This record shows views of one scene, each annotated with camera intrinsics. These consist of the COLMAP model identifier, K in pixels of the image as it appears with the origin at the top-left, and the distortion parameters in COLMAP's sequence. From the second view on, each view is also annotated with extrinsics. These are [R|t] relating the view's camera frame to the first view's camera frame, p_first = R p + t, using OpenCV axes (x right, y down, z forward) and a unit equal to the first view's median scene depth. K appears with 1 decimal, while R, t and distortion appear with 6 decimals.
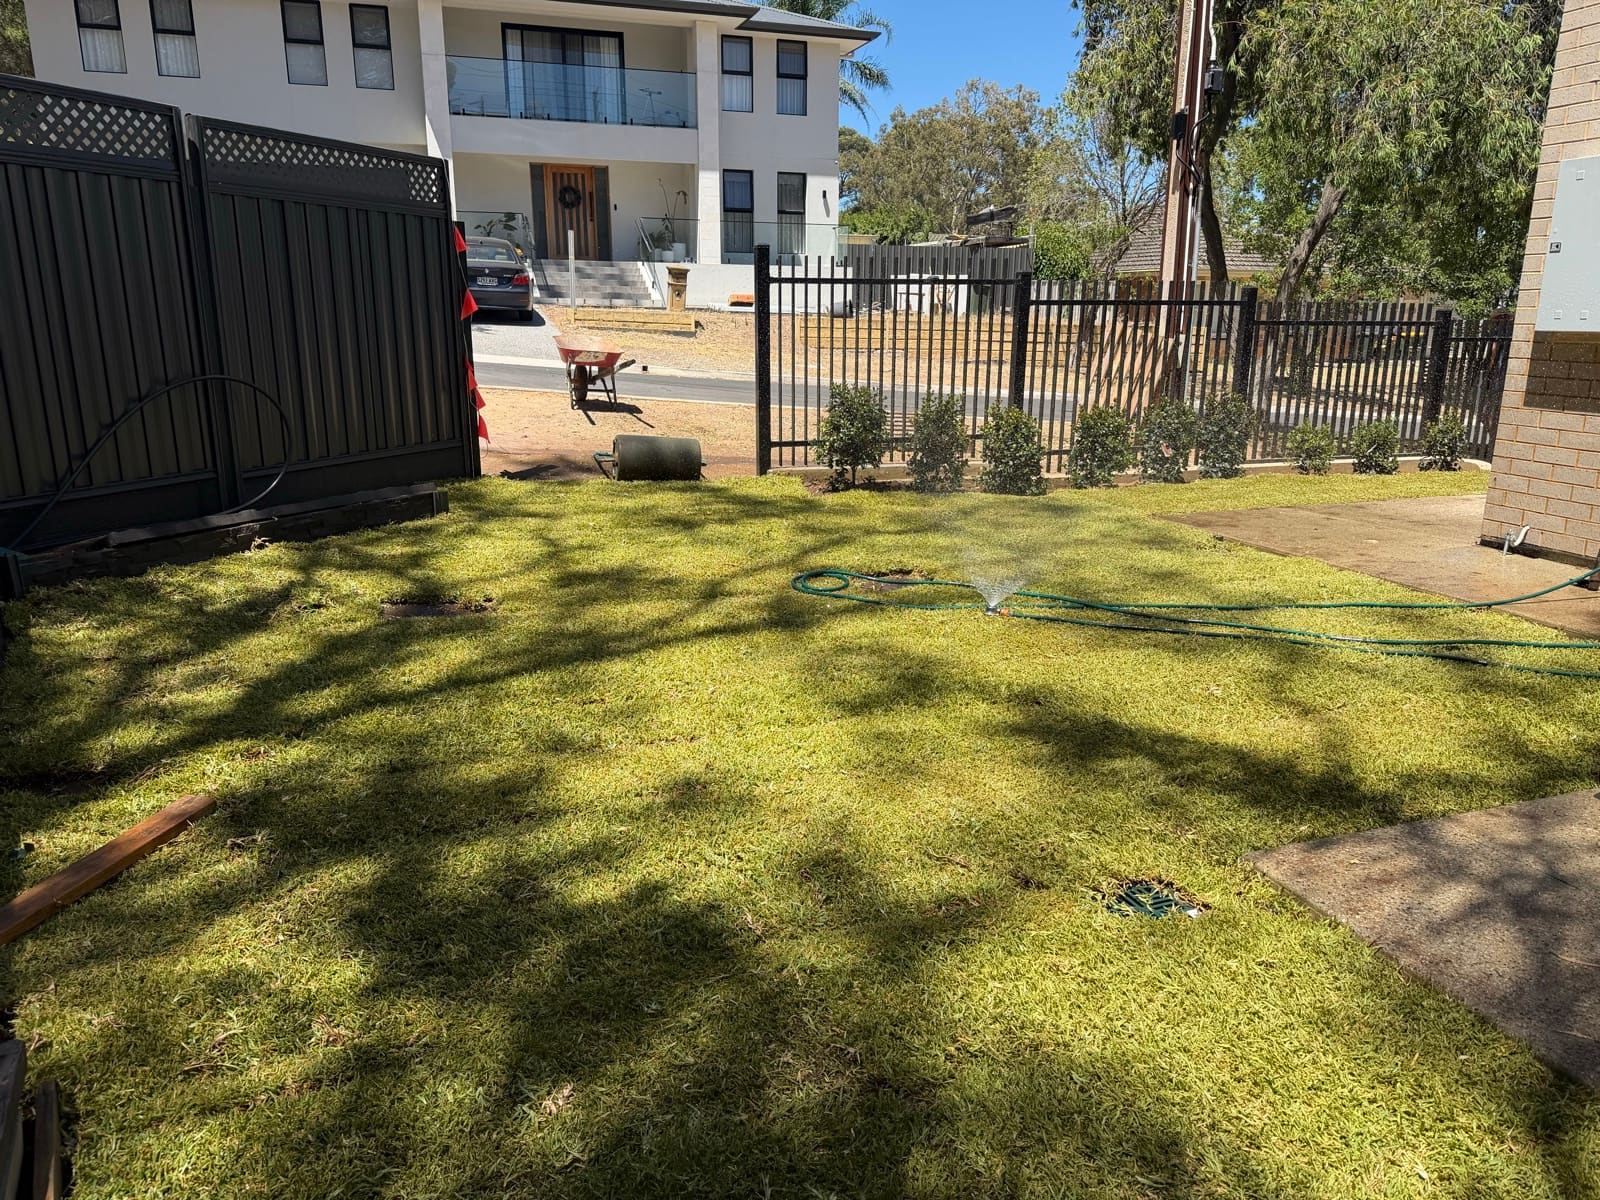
lens RADIAL K [[1146.8, 0, 798.8], [0, 1146.8, 565.7], [0, 0, 1]] dist [0.136915, -0.209321]
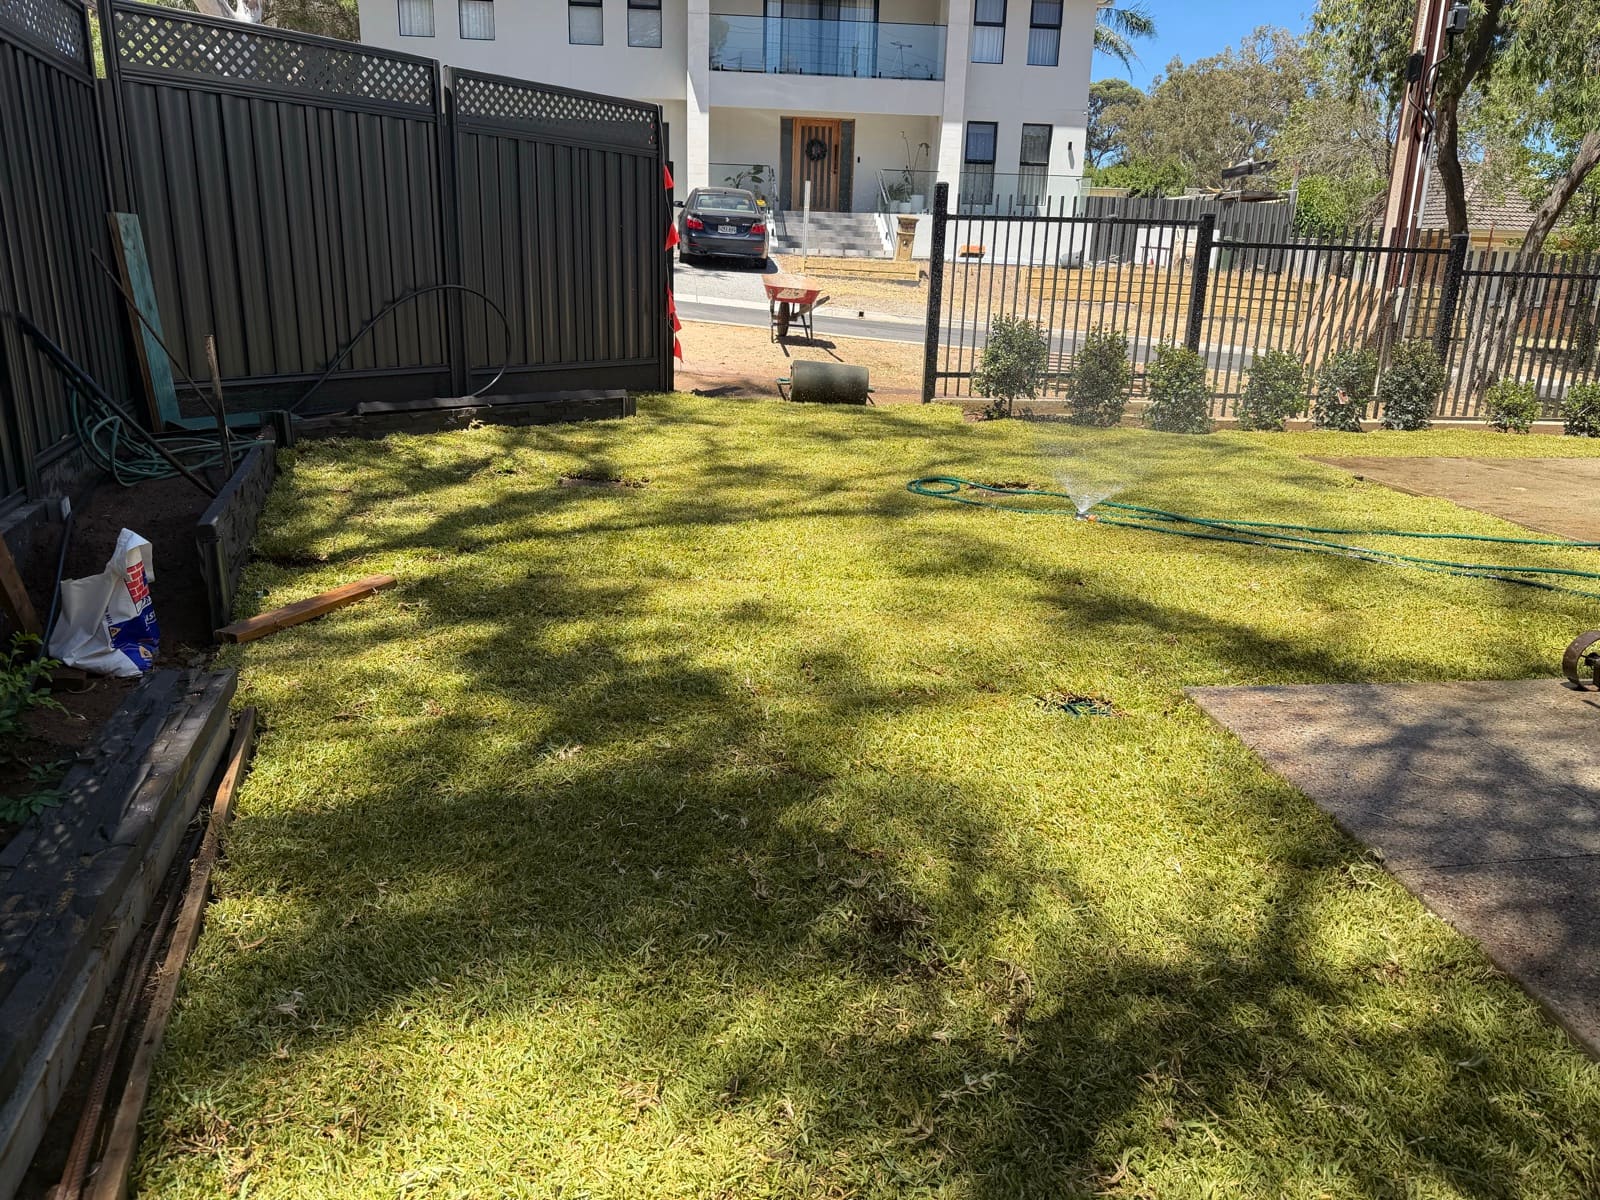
lens RADIAL K [[1146.8, 0, 798.8], [0, 1146.8, 565.7], [0, 0, 1]] dist [0.136915, -0.209321]
pose [[0.975964, 0.074825, -0.204685, 0.122750], [-0.068173, 0.996896, 0.039370, 0.055288], [0.206996, -0.024470, 0.978036, -0.114100]]
